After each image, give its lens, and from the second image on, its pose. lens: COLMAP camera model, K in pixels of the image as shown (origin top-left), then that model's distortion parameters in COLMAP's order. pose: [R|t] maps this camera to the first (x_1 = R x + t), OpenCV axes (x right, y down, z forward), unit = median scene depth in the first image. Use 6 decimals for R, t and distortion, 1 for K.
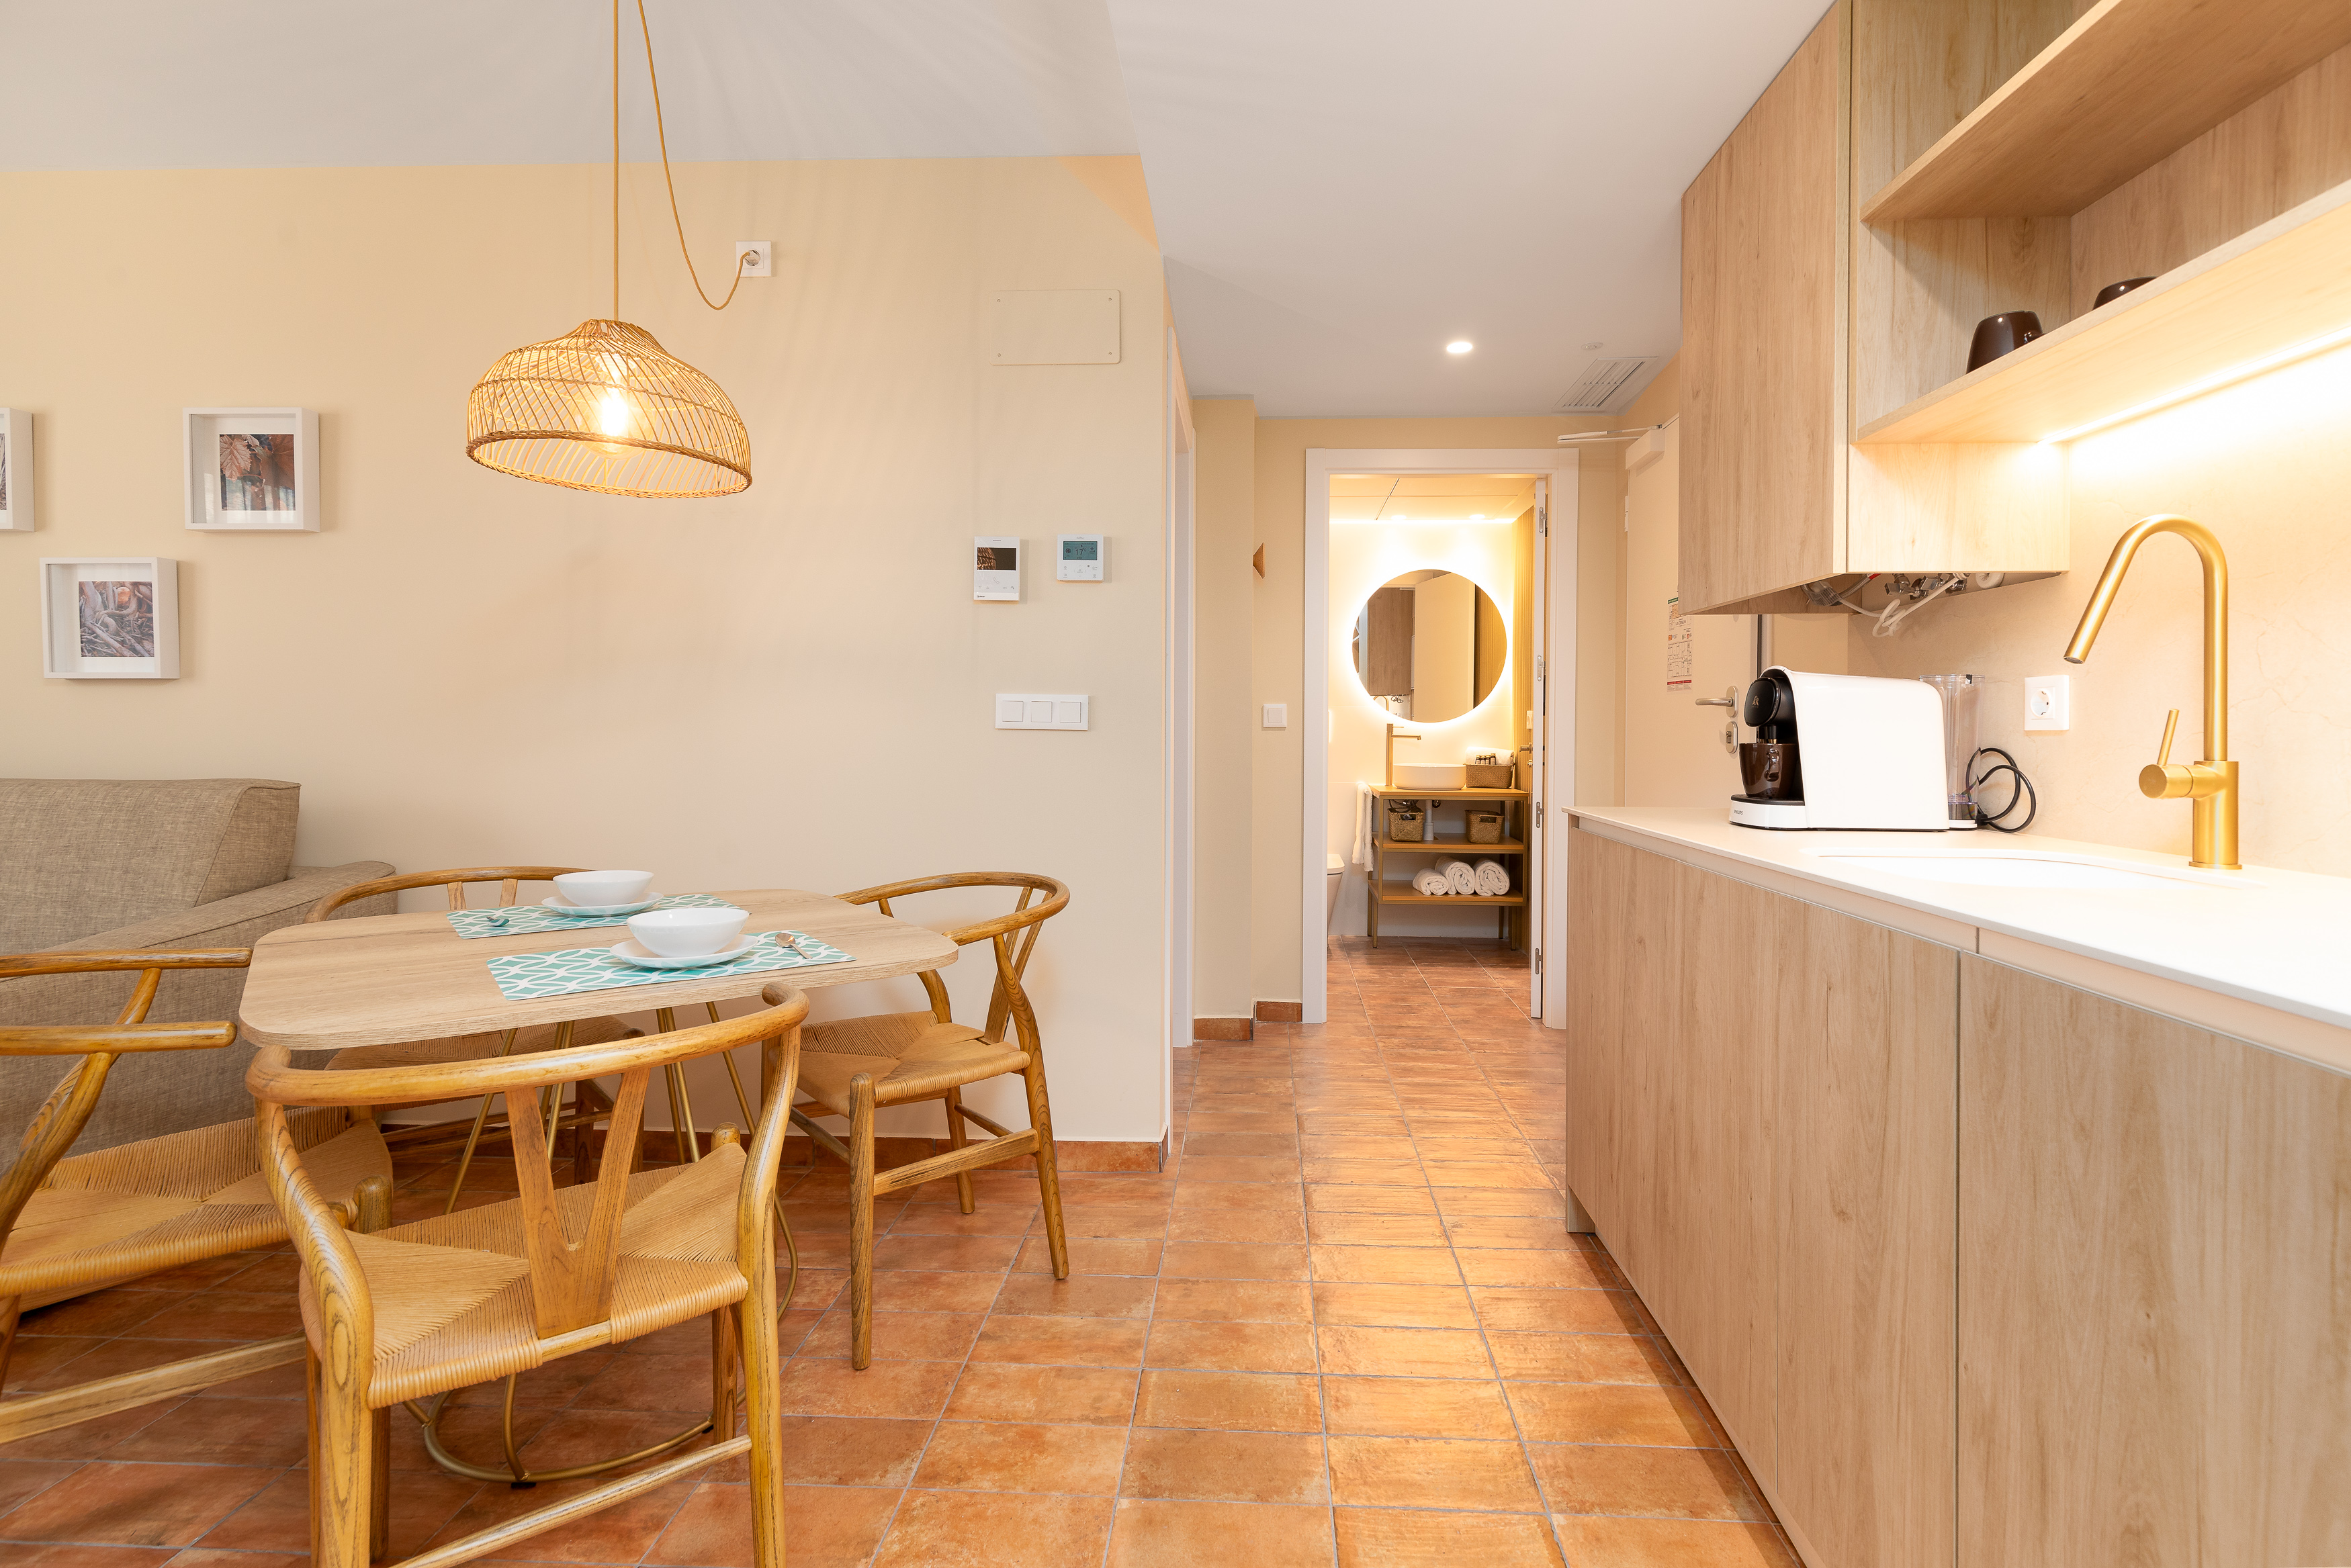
lens RADIAL K [[1069.3, 0, 1212.9], [0, 1069.3, 734.9], [0, 0, 1]] dist [0.008204, -0.000431]
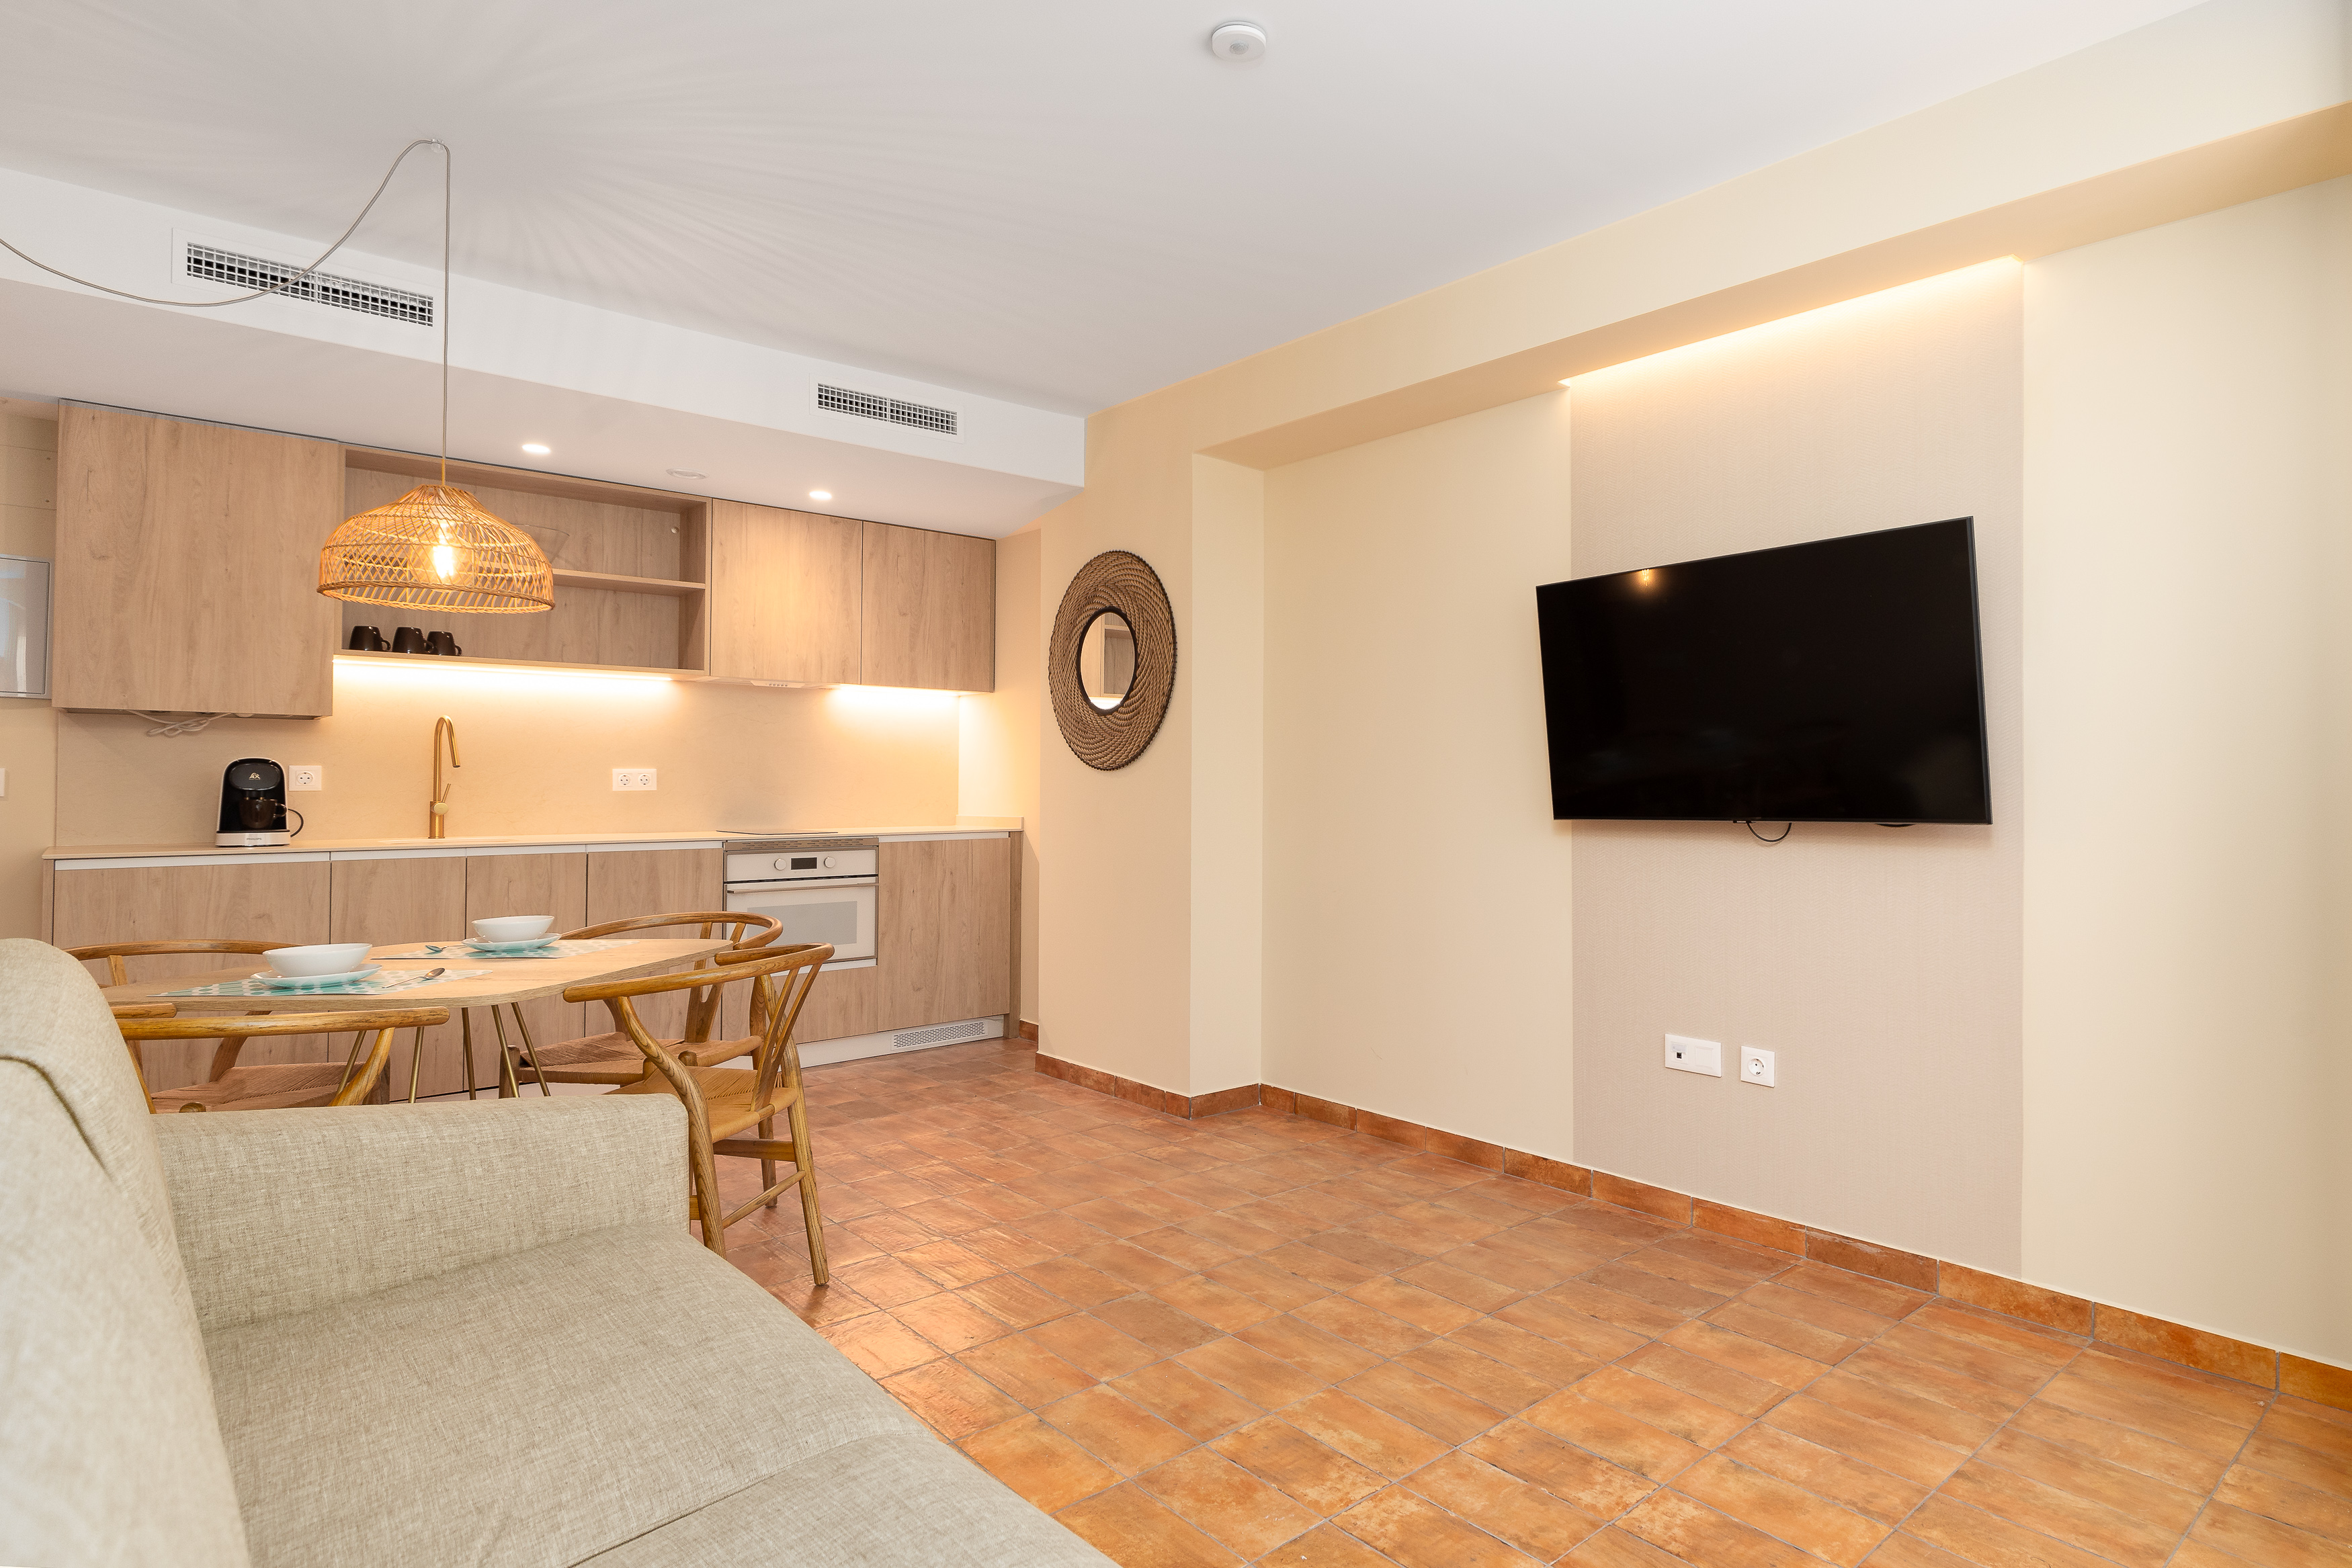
lens RADIAL K [[1268.7, 0, 1328.9], [0, 1268.7, 764.6], [0, 0, 1]] dist [0.013990, -0.001283]
pose [[-0.721260, 0.002295, 0.692660, -2.110101], [-0.002684, 0.999978, -0.006108, -0.040017], [-0.692659, -0.006264, -0.721238, 1.214008]]
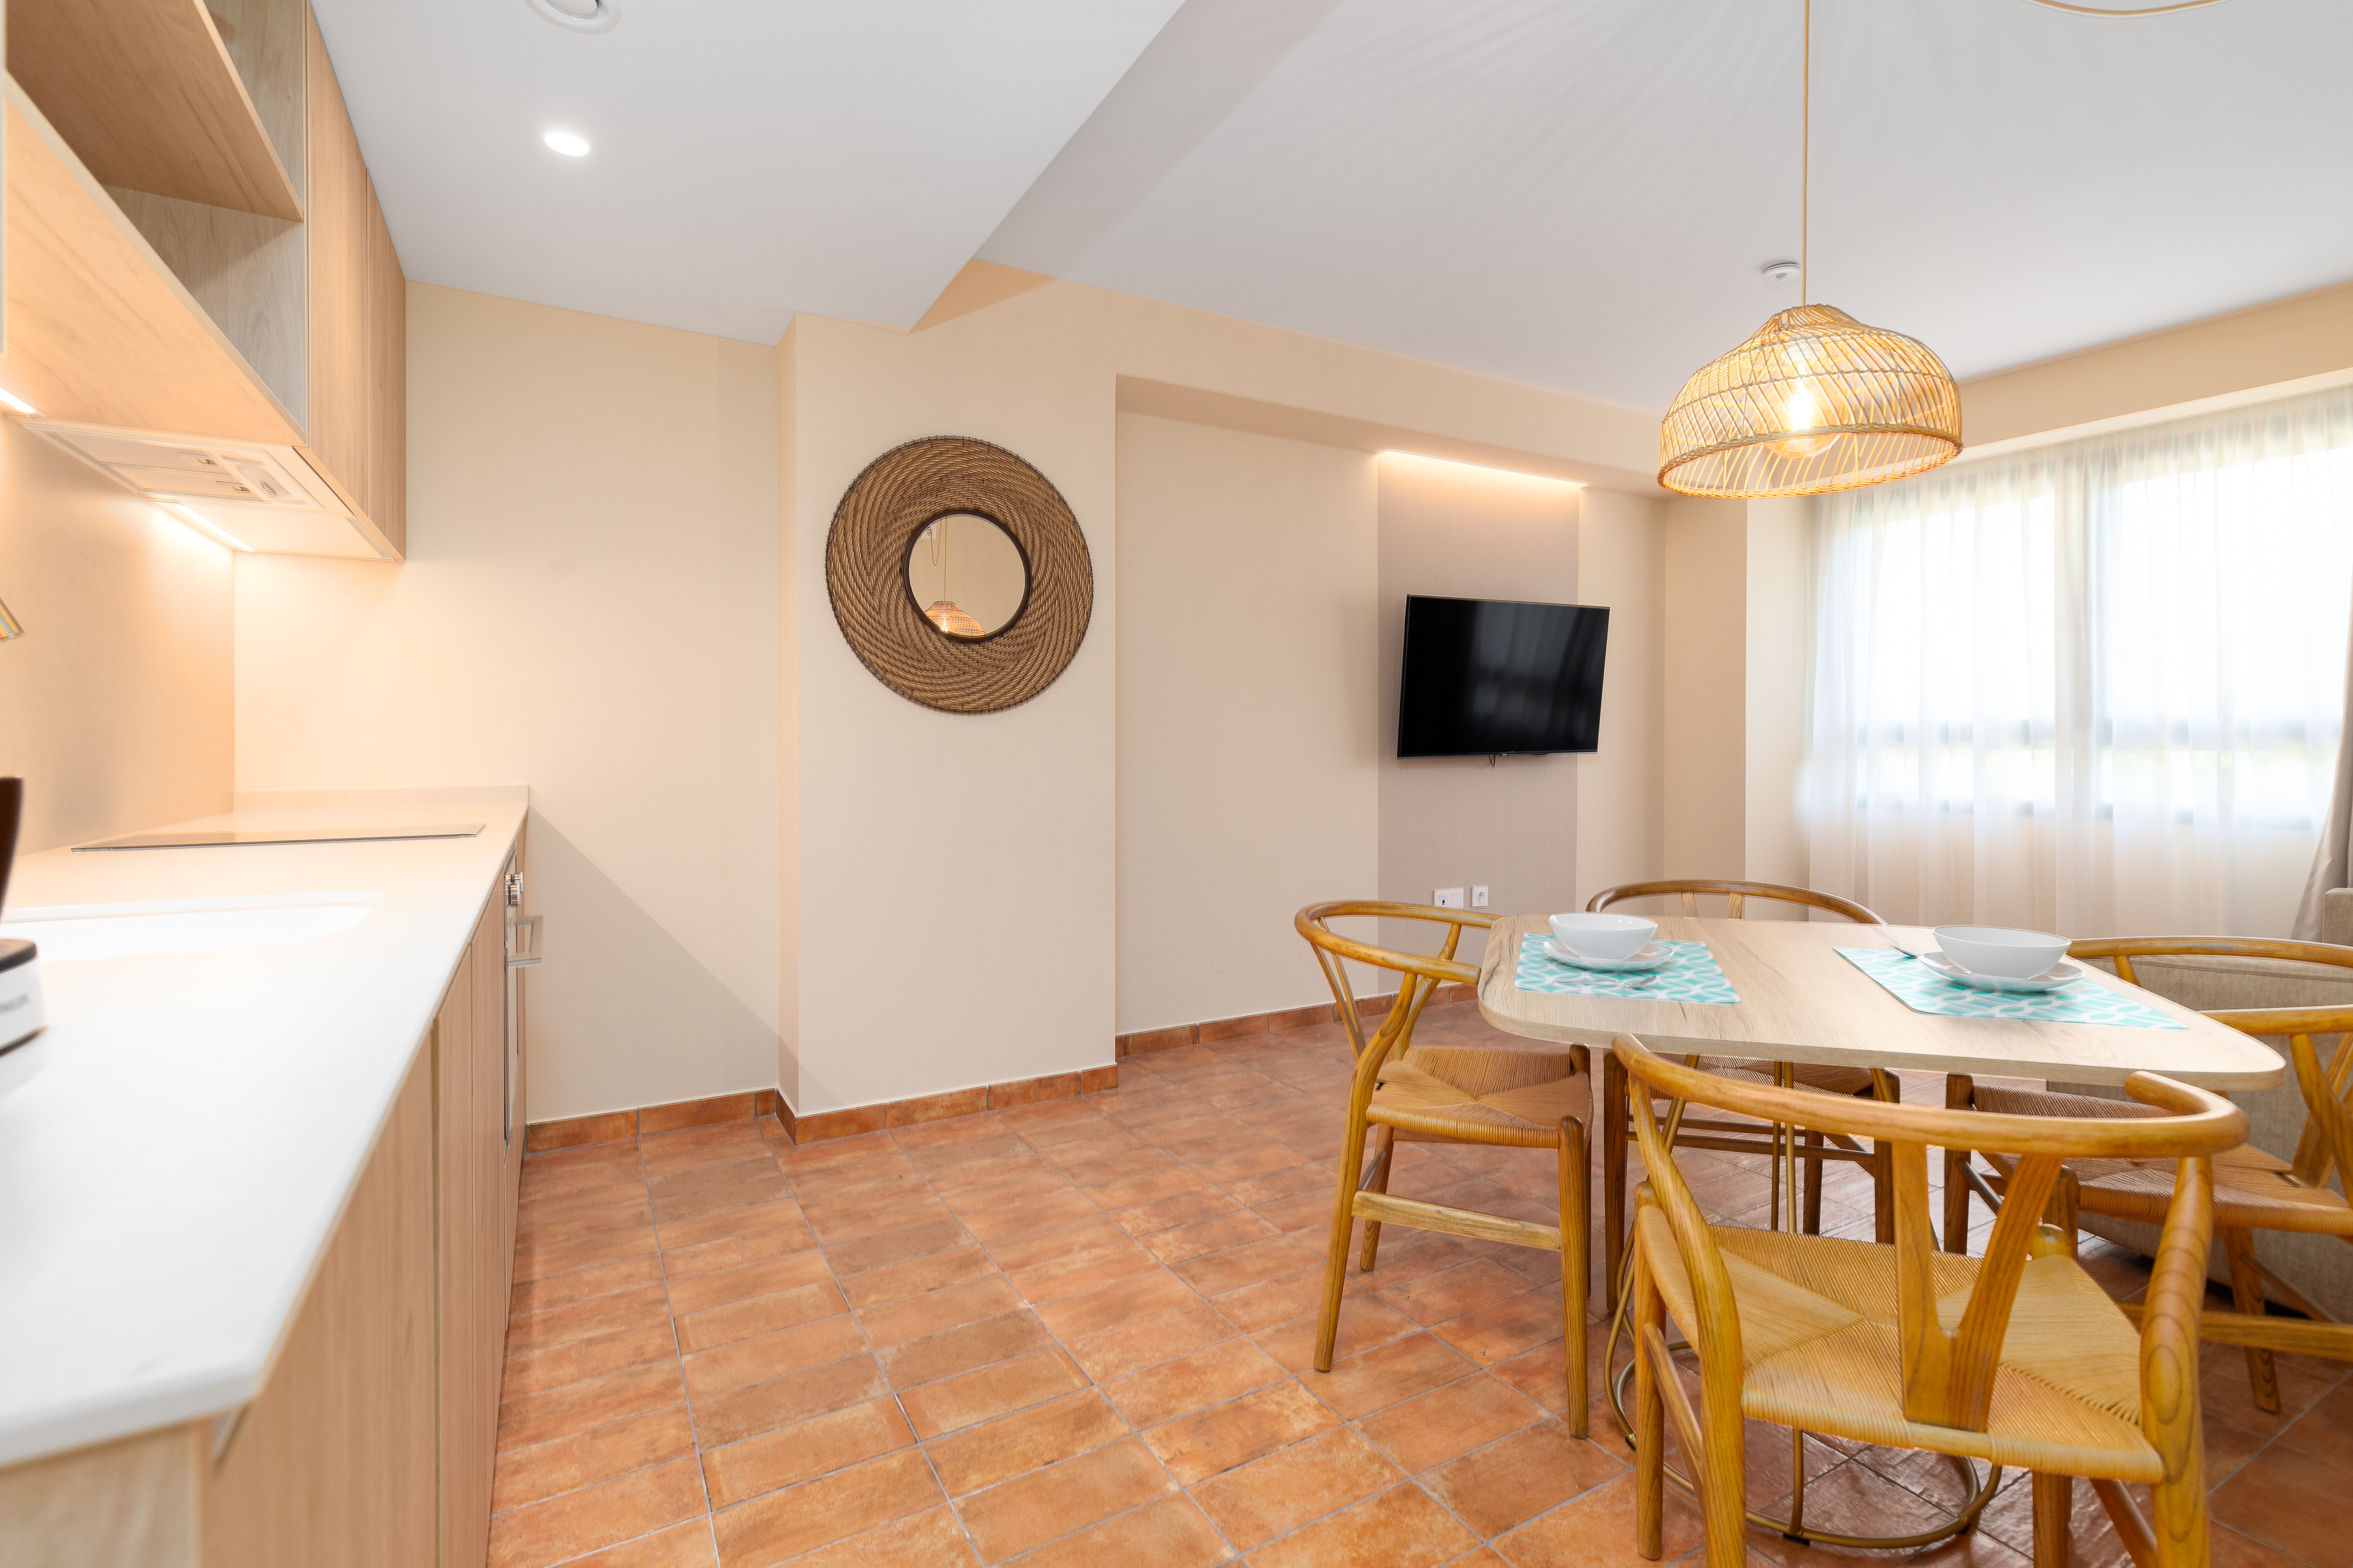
lens RADIAL K [[1100.0, 0, 1197.5], [0, 1100.0, 754.7], [0, 0, 1]] dist [0.006178, -0.000580]
pose [[-0.841619, -0.000905, -0.540070, 0.354353], [-0.009581, 0.999866, 0.013254, -0.006341], [0.539986, 0.016329, -0.841516, 1.353445]]
